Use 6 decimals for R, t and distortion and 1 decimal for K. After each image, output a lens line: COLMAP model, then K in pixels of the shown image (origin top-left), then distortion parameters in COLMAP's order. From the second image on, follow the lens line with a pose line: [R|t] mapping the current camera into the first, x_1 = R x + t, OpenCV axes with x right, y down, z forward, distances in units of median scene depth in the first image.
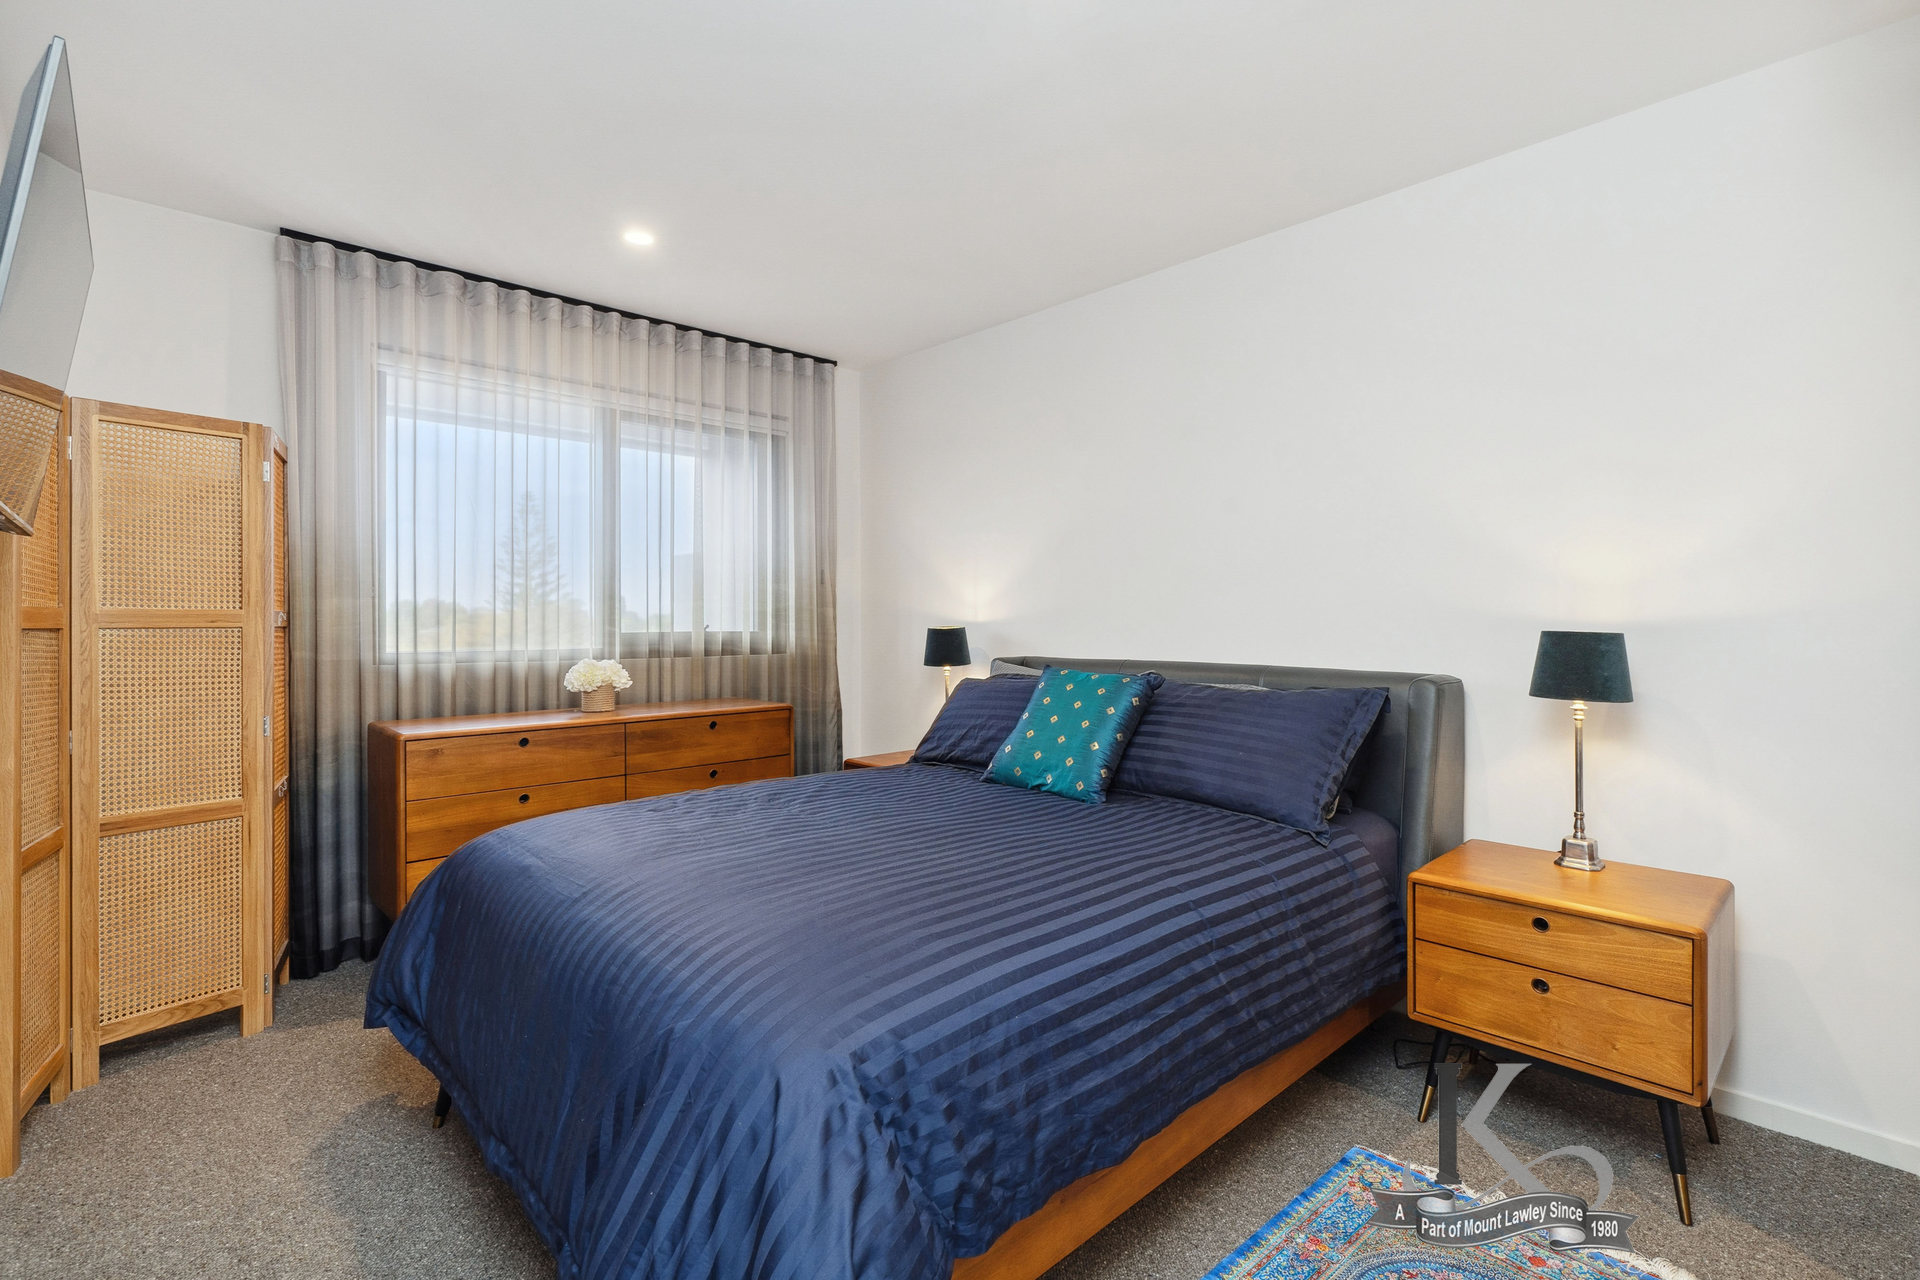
lens RADIAL K [[884.5, 0, 959.6], [0, 884.5, 627.8], [0, 0, 1]] dist [-0.005176, 0.000824]
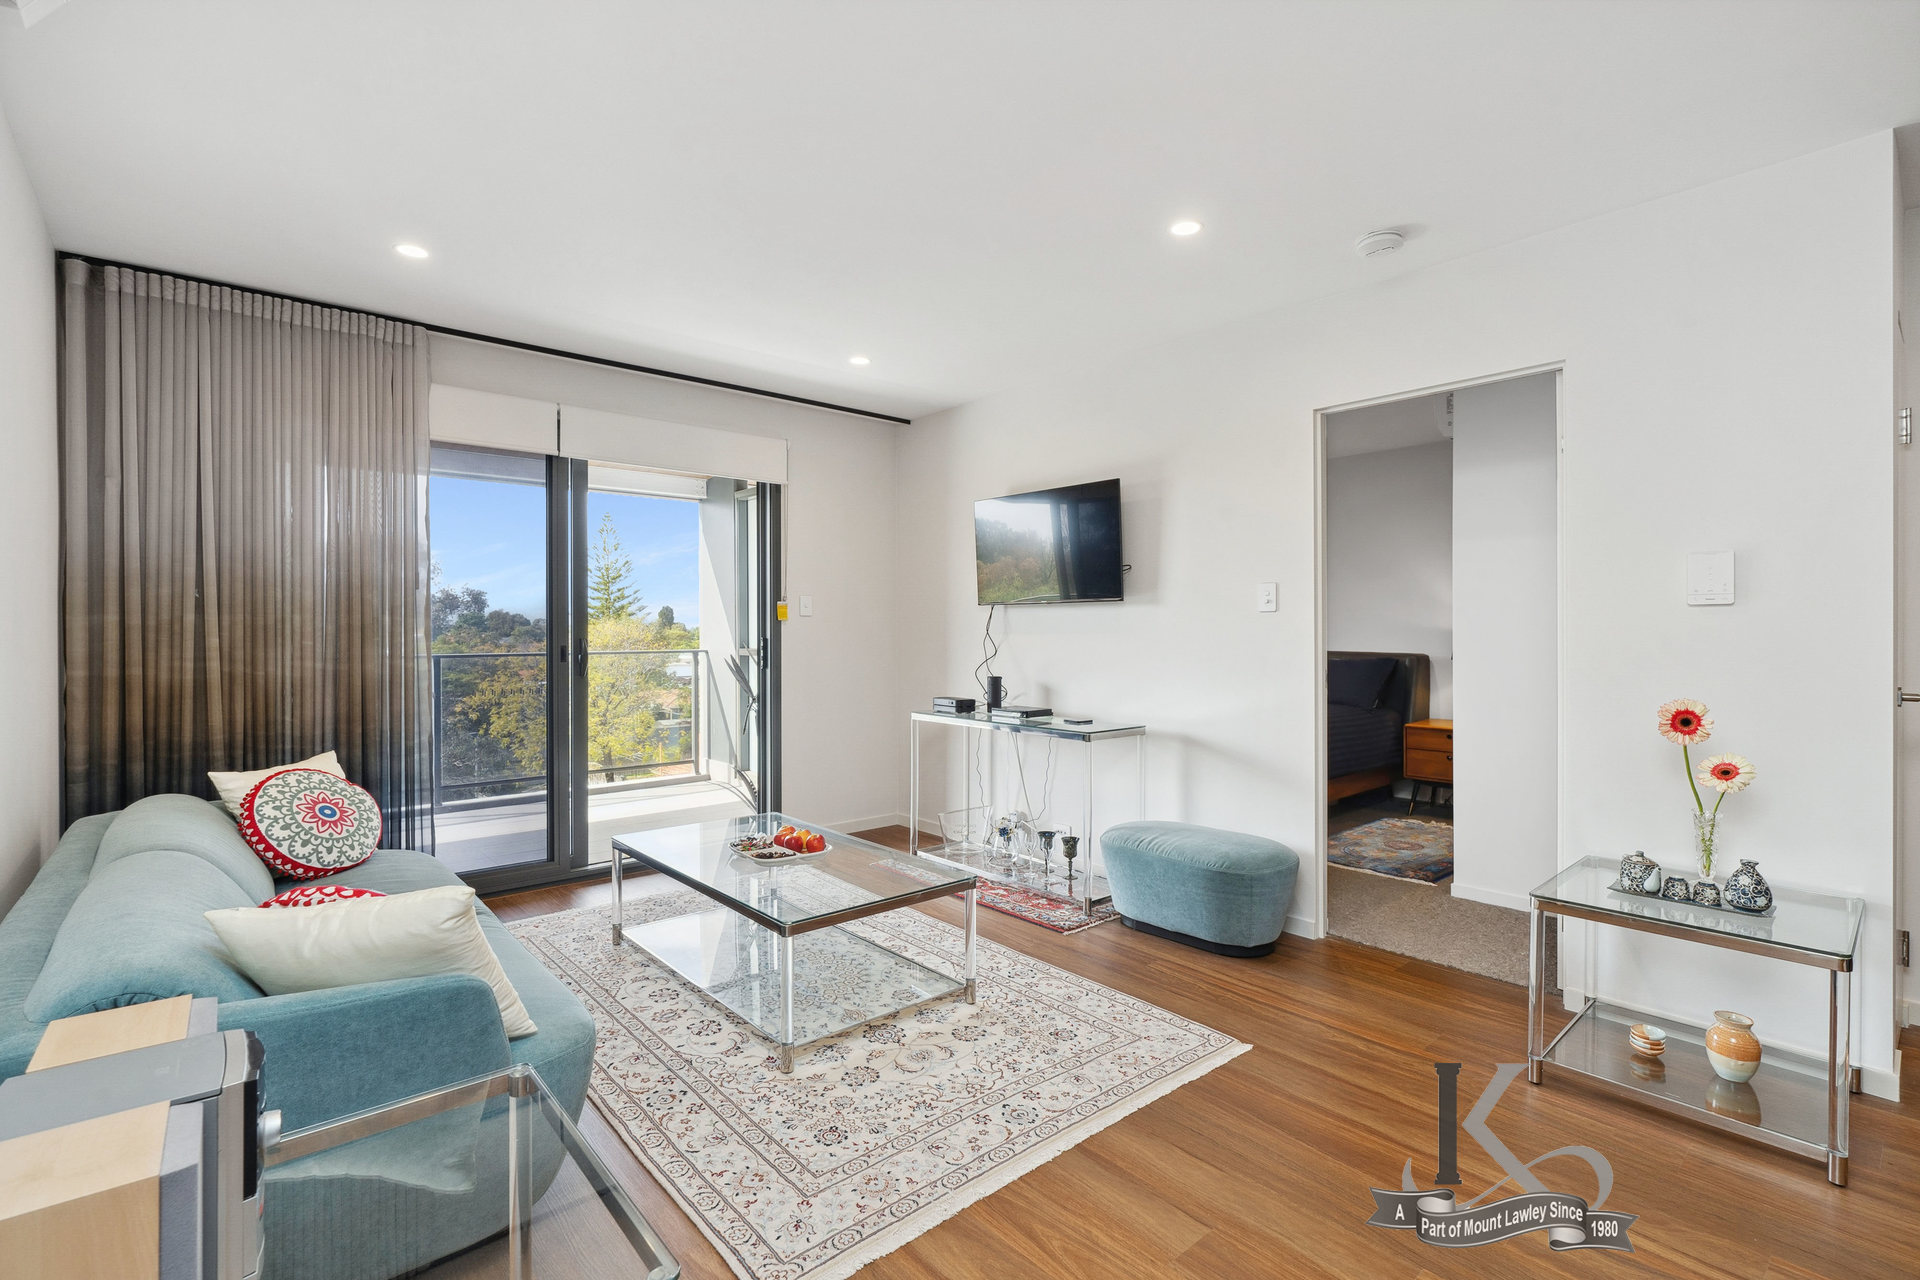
lens RADIAL K [[867.2, 0, 952.0], [0, 867.2, 638.2], [0, 0, 1]] dist [-0.007453, 0.000140]
pose [[0.998875, -0.005475, -0.047105, -0.586336], [0.005531, 0.999984, 0.001057, 0.002686], [0.047098, -0.001317, 0.998889, -1.338960]]
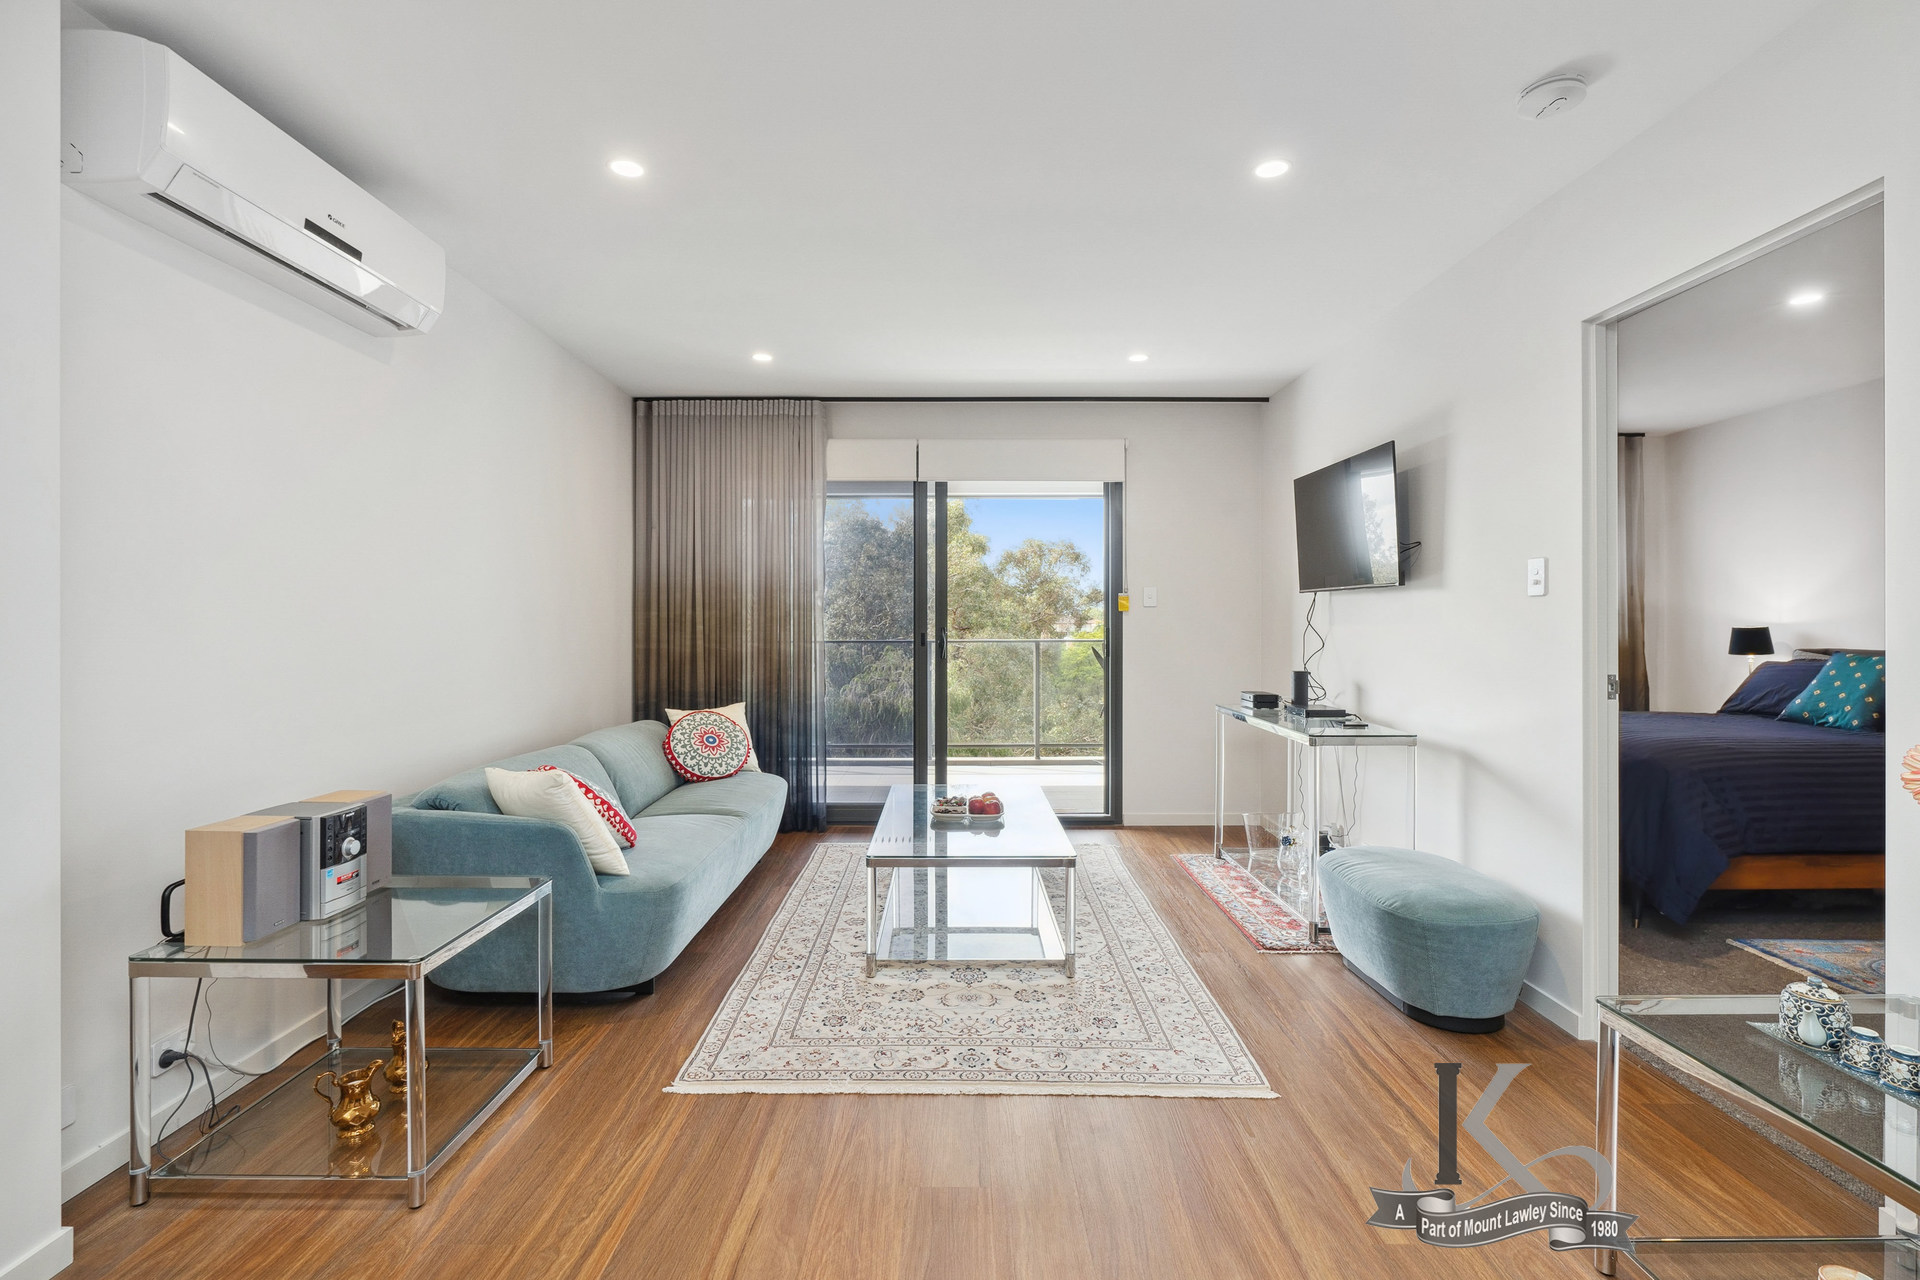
lens RADIAL K [[884.5, 0, 959.6], [0, 884.5, 627.8], [0, 0, 1]] dist [-0.005176, 0.000824]
pose [[0.726850, -0.000892, -0.686796, 0.045526], [-0.000463, 0.999998, -0.001788, 0.005854], [0.686796, 0.001618, 0.726848, -1.202960]]
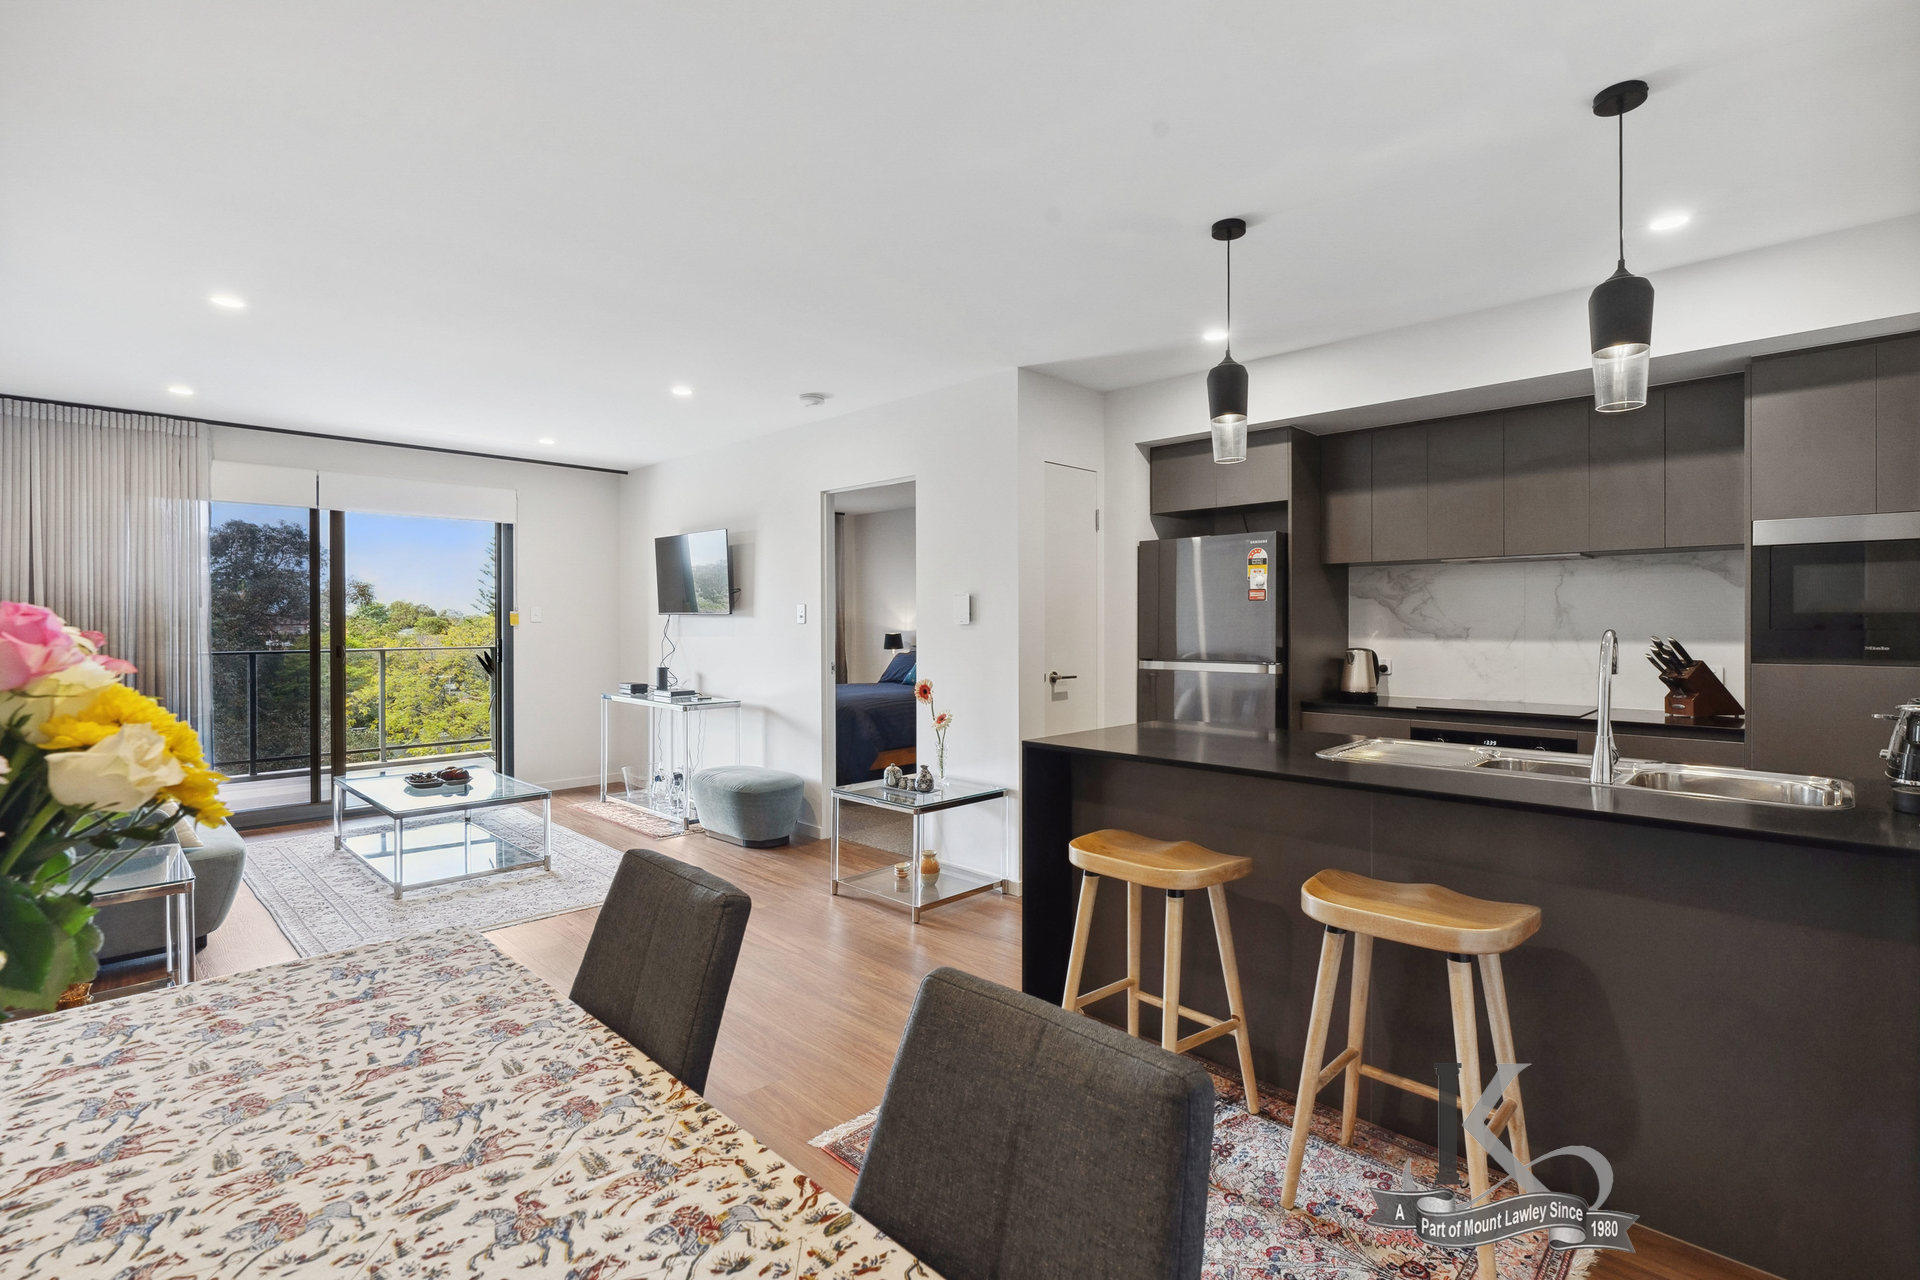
lens RADIAL K [[884.5, 0, 959.6], [0, 884.5, 627.8], [0, 0, 1]] dist [-0.005176, 0.000824]
pose [[0.999470, -0.006568, 0.031896, 0.126418], [0.006554, 0.999978, 0.000563, -0.021562], [-0.031899, -0.000353, 0.999491, -2.026450]]
